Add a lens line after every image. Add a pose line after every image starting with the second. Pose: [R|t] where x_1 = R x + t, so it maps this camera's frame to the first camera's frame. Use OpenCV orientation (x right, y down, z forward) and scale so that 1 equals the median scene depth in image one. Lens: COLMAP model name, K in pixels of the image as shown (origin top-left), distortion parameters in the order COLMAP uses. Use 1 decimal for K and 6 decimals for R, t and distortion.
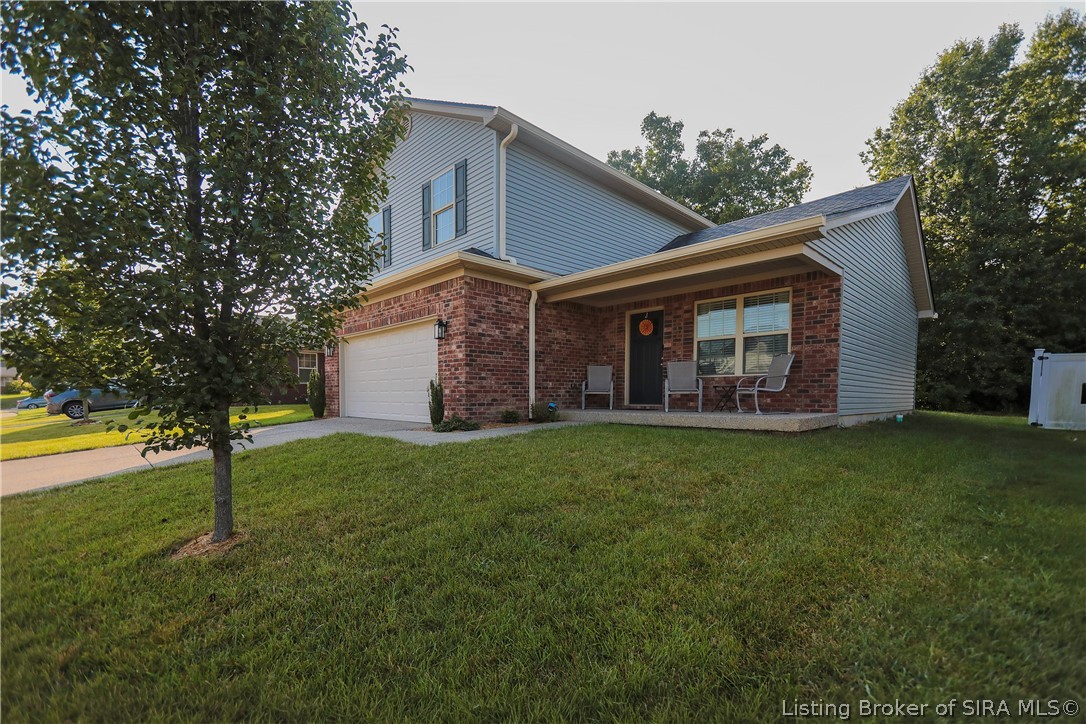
lens RADIAL K [[489.2, 0, 513.7], [0, 489.2, 416.2], [0, 0, 1]] dist [-0.000716, -0.000013]
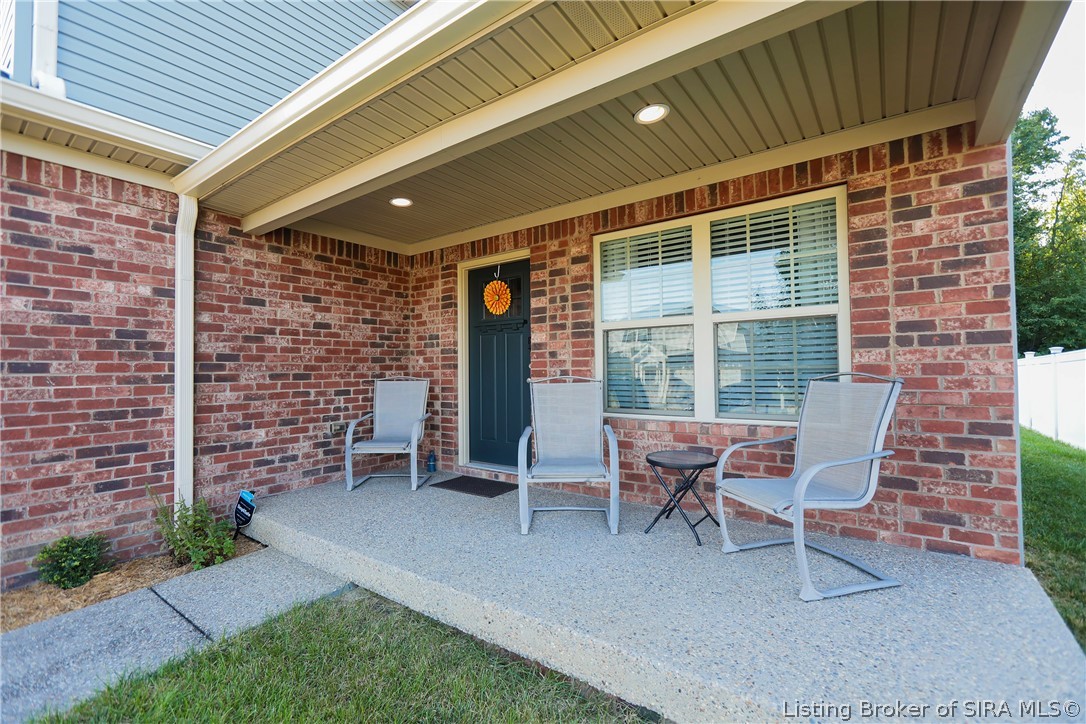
lens RADIAL K [[480.1, 0, 541.4], [0, 480.1, 363.0], [0, 0, 1]] dist [-0.011749, 0.005437]
pose [[0.977957, -0.015347, 0.208241, 0.232964], [0.026883, 0.998250, -0.052680, -0.102778], [-0.207068, 0.057117, 0.976658, 0.598954]]
